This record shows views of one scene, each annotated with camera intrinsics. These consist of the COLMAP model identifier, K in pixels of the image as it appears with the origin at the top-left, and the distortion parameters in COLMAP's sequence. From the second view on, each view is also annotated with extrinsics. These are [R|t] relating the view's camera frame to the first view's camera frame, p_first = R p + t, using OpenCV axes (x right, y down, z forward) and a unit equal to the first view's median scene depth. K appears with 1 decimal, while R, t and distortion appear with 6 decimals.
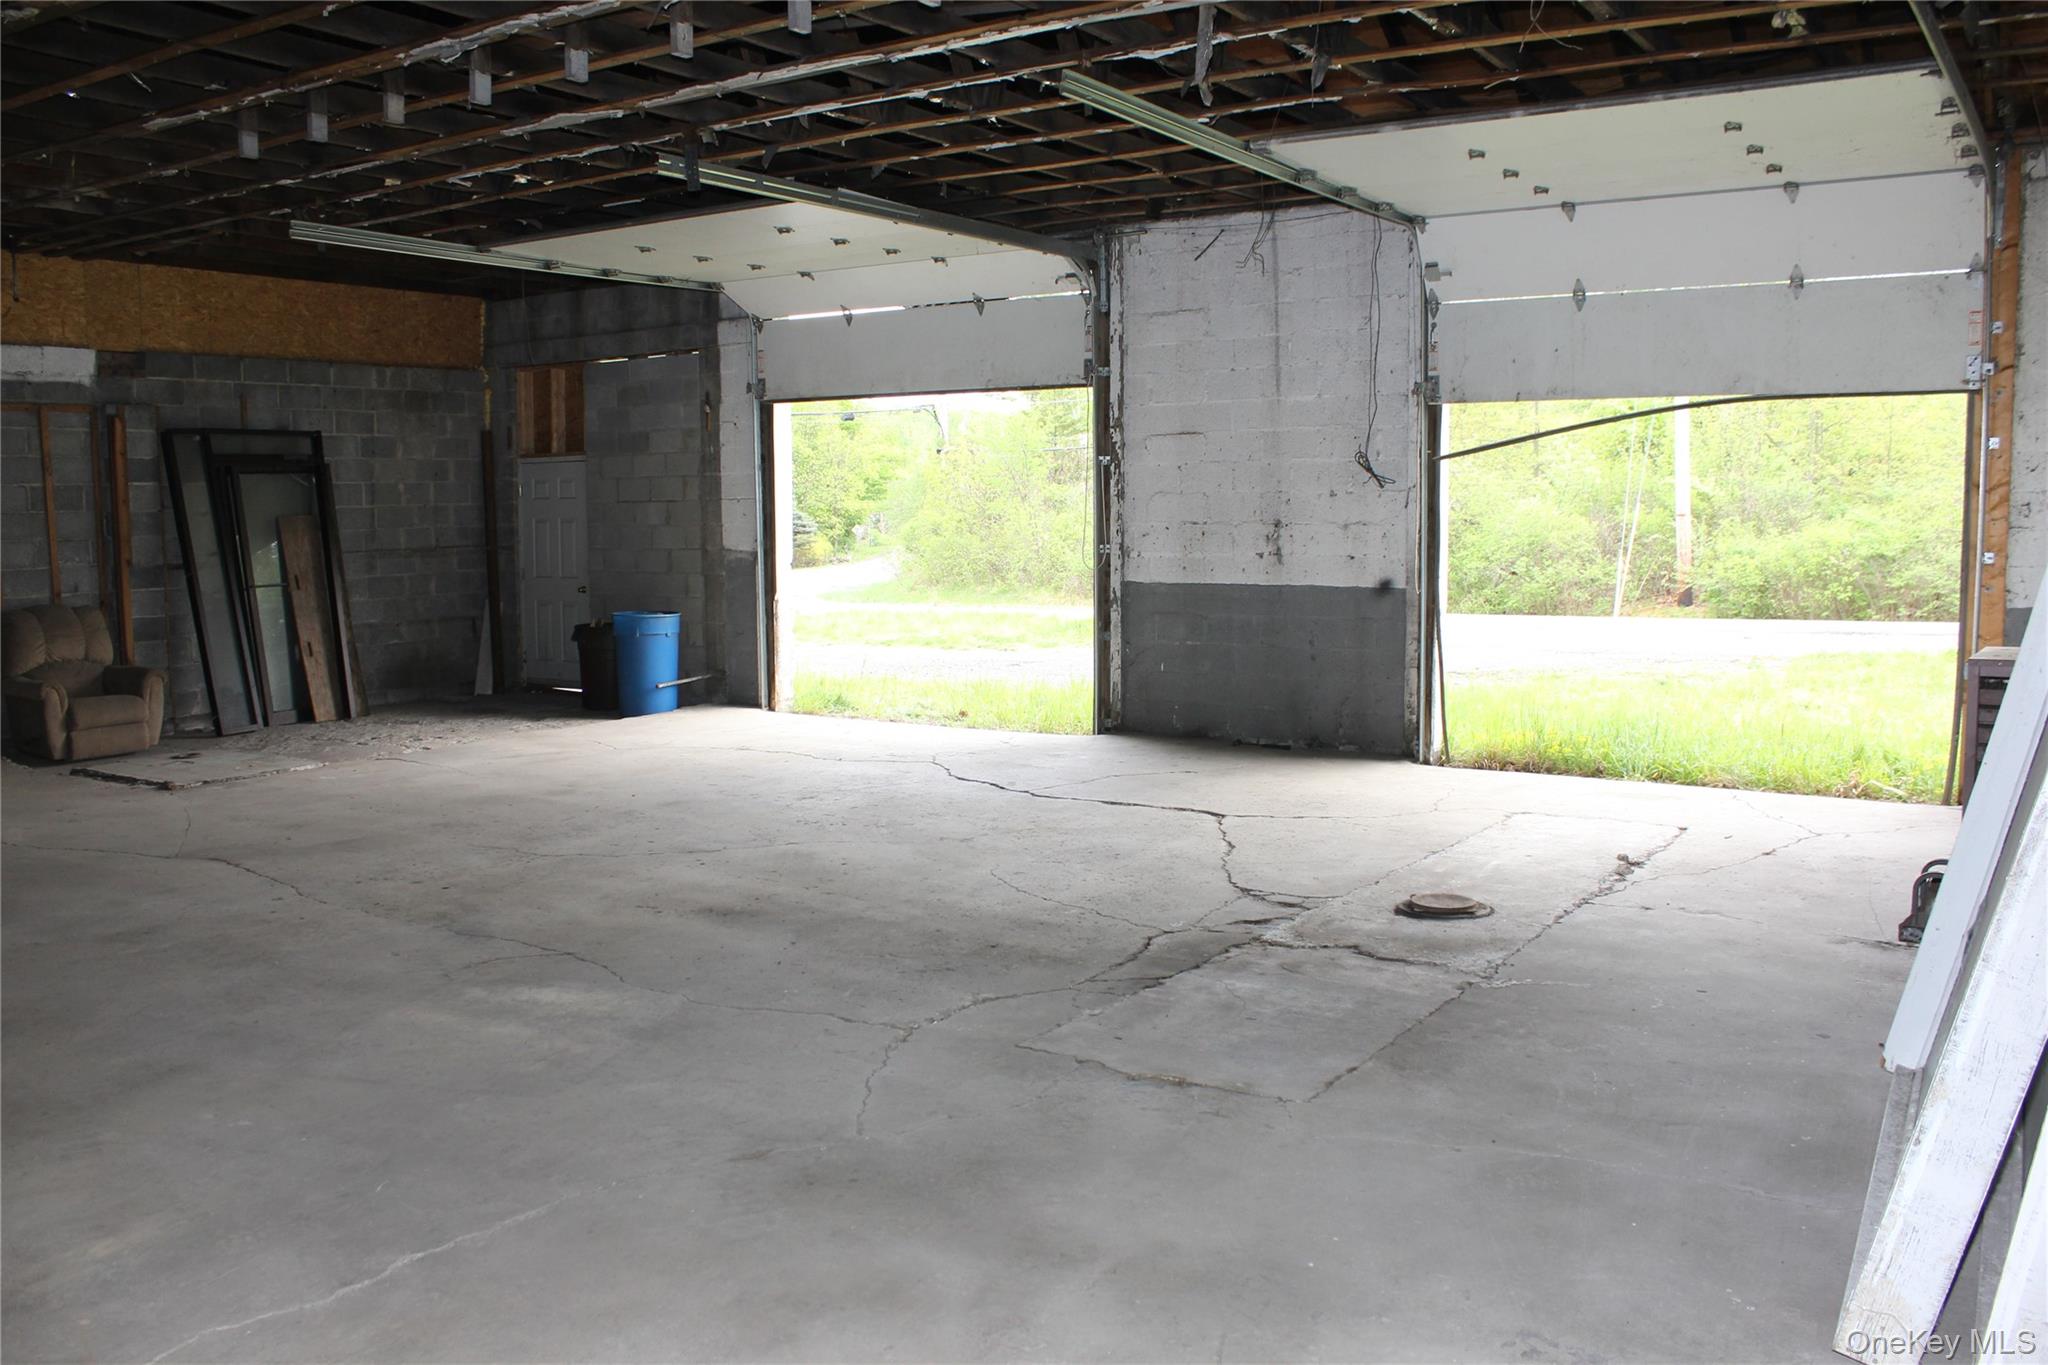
lens RADIAL K [[1740.0, 0, 1047.2], [0, 1740.0, 686.1], [0, 0, 1]] dist [-0.168778, 0.158933]
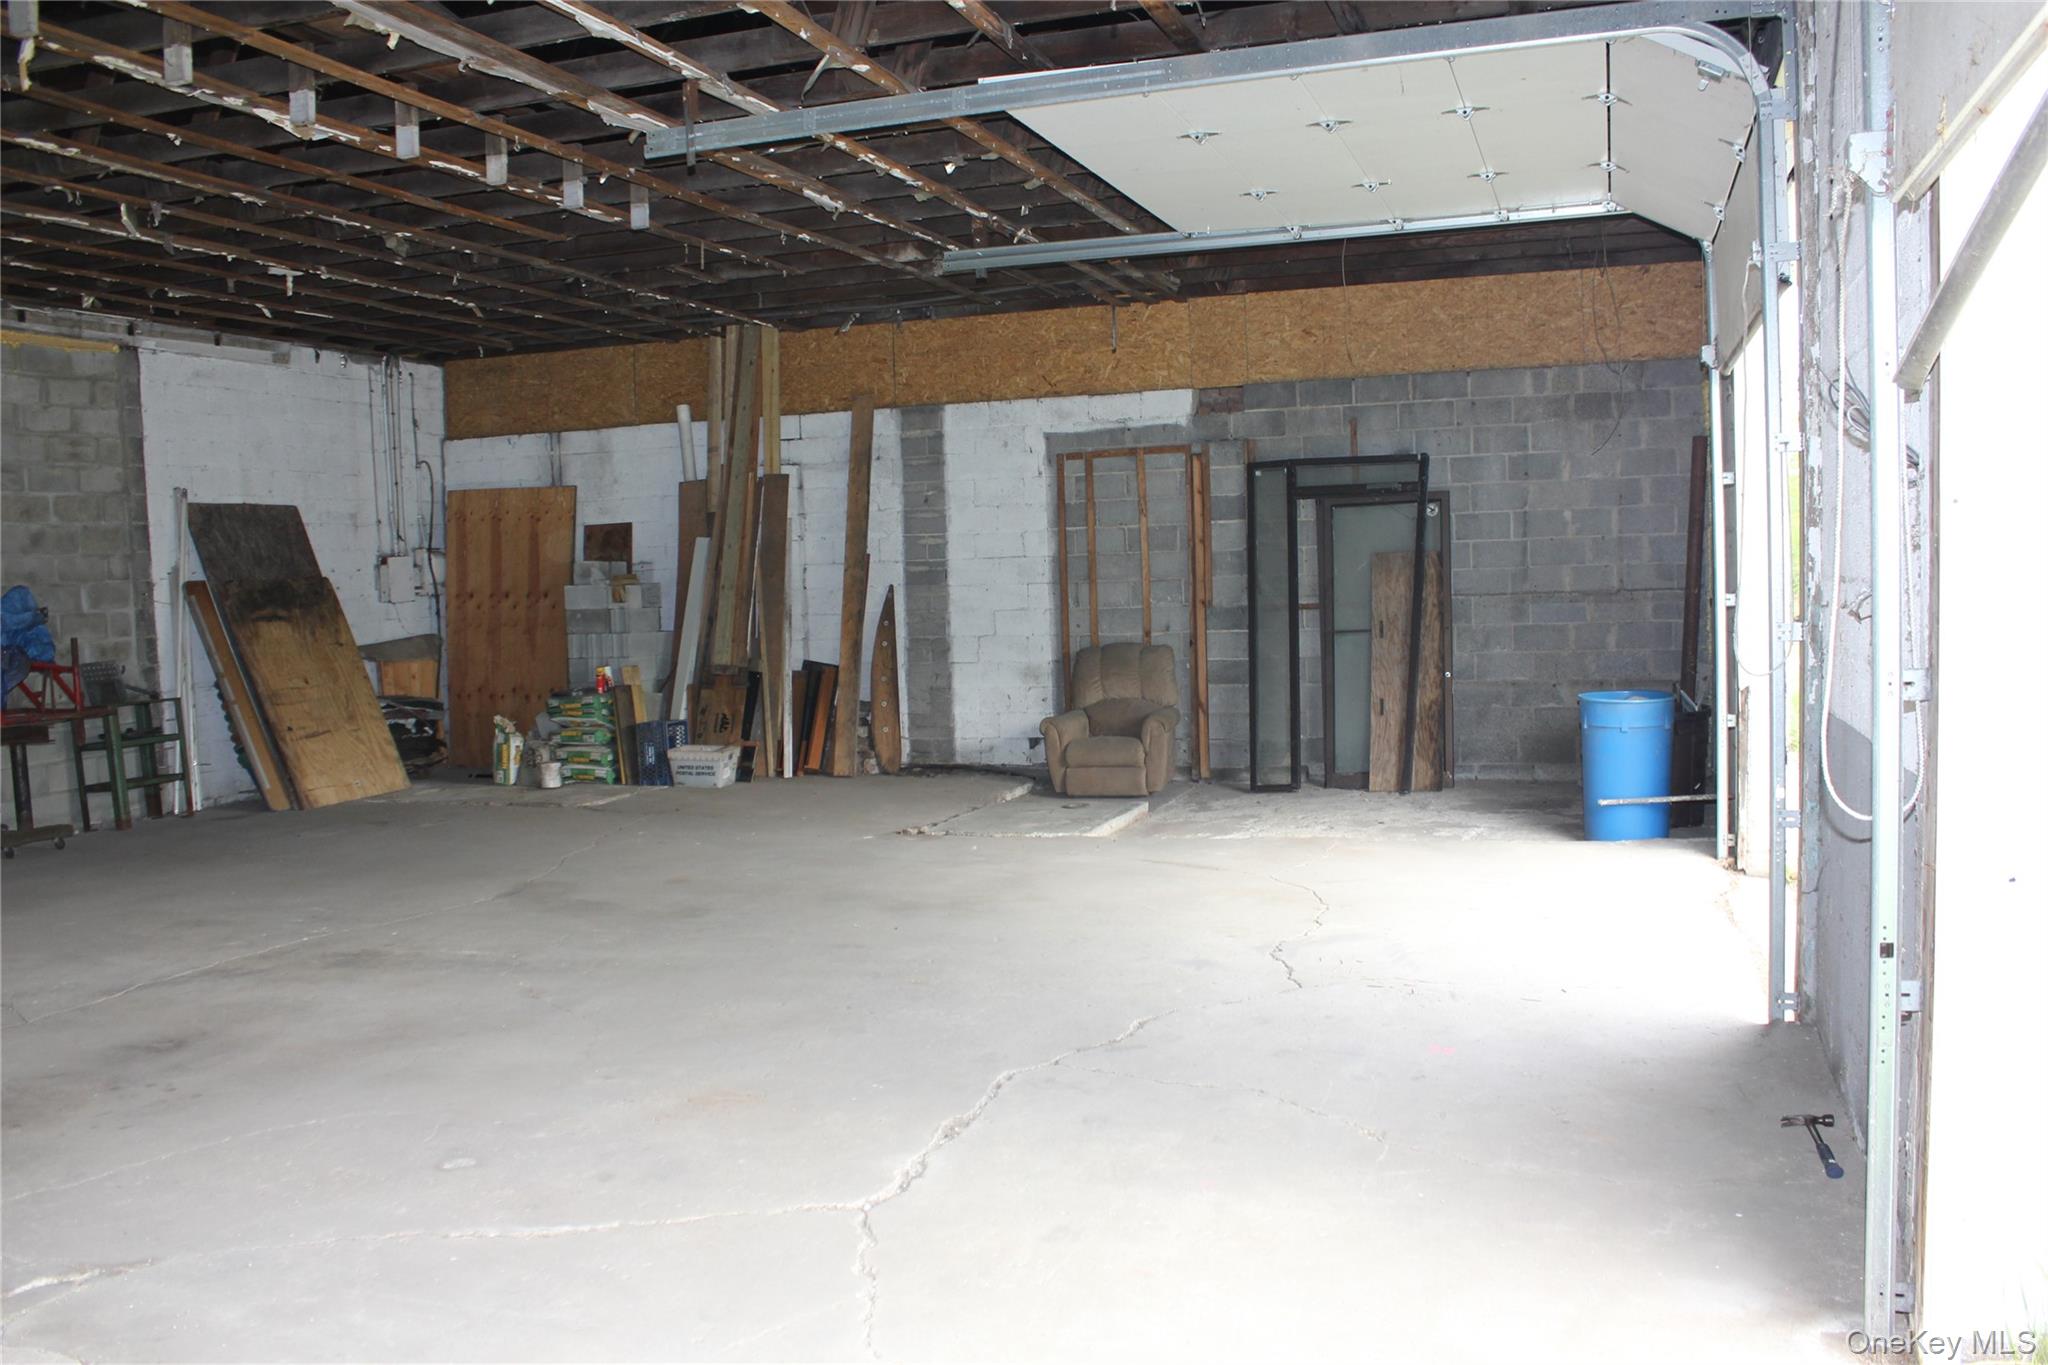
lens RADIAL K [[1740.0, 0, 1047.2], [0, 1740.0, 686.1], [0, 0, 1]] dist [-0.168778, 0.158933]
pose [[0.233780, 0.065867, -0.970056, 0.400375], [-0.070228, 0.996241, 0.050720, -0.067814], [0.969750, 0.056267, 0.237527, 0.647741]]
